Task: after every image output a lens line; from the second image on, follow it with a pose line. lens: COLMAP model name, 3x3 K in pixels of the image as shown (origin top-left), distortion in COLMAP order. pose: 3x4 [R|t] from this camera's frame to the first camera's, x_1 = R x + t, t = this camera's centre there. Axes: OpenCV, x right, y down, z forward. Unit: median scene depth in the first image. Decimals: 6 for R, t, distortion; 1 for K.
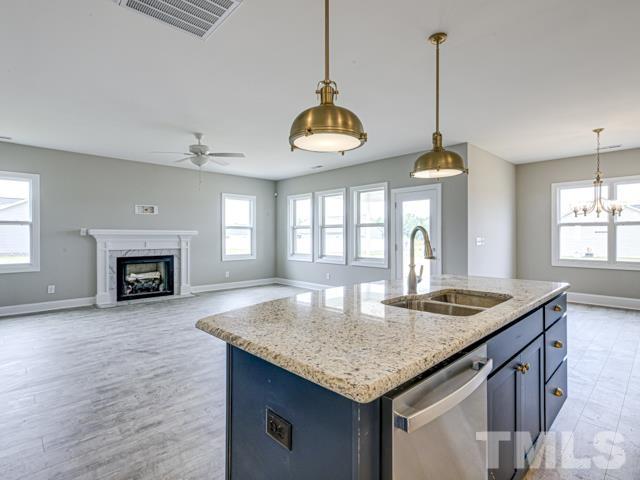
lens RADIAL K [[332.7, 0, 319.0], [0, 332.7, 238.2], [0, 0, 1]] dist [0.003656, 0.001850]
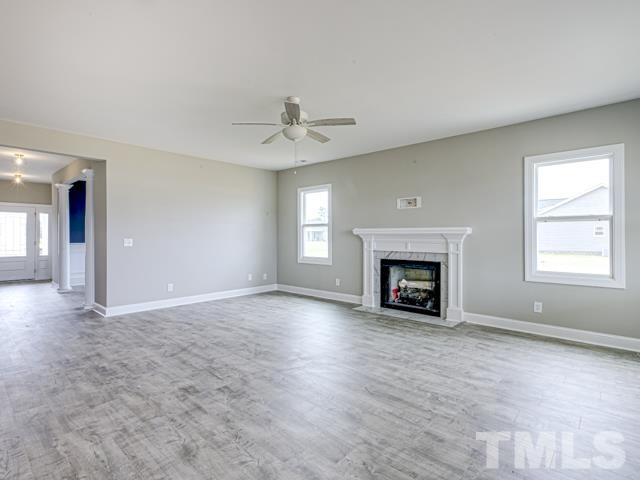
lens RADIAL K [[332.7, 0, 319.8], [0, 332.7, 234.6], [0, 0, 1]] dist [0.003656, 0.001850]
pose [[0.051091, 0.003010, -0.998689, 0.293798], [-0.001876, 0.999994, 0.002918, -0.011125], [0.998692, 0.001725, 0.051096, 0.773364]]
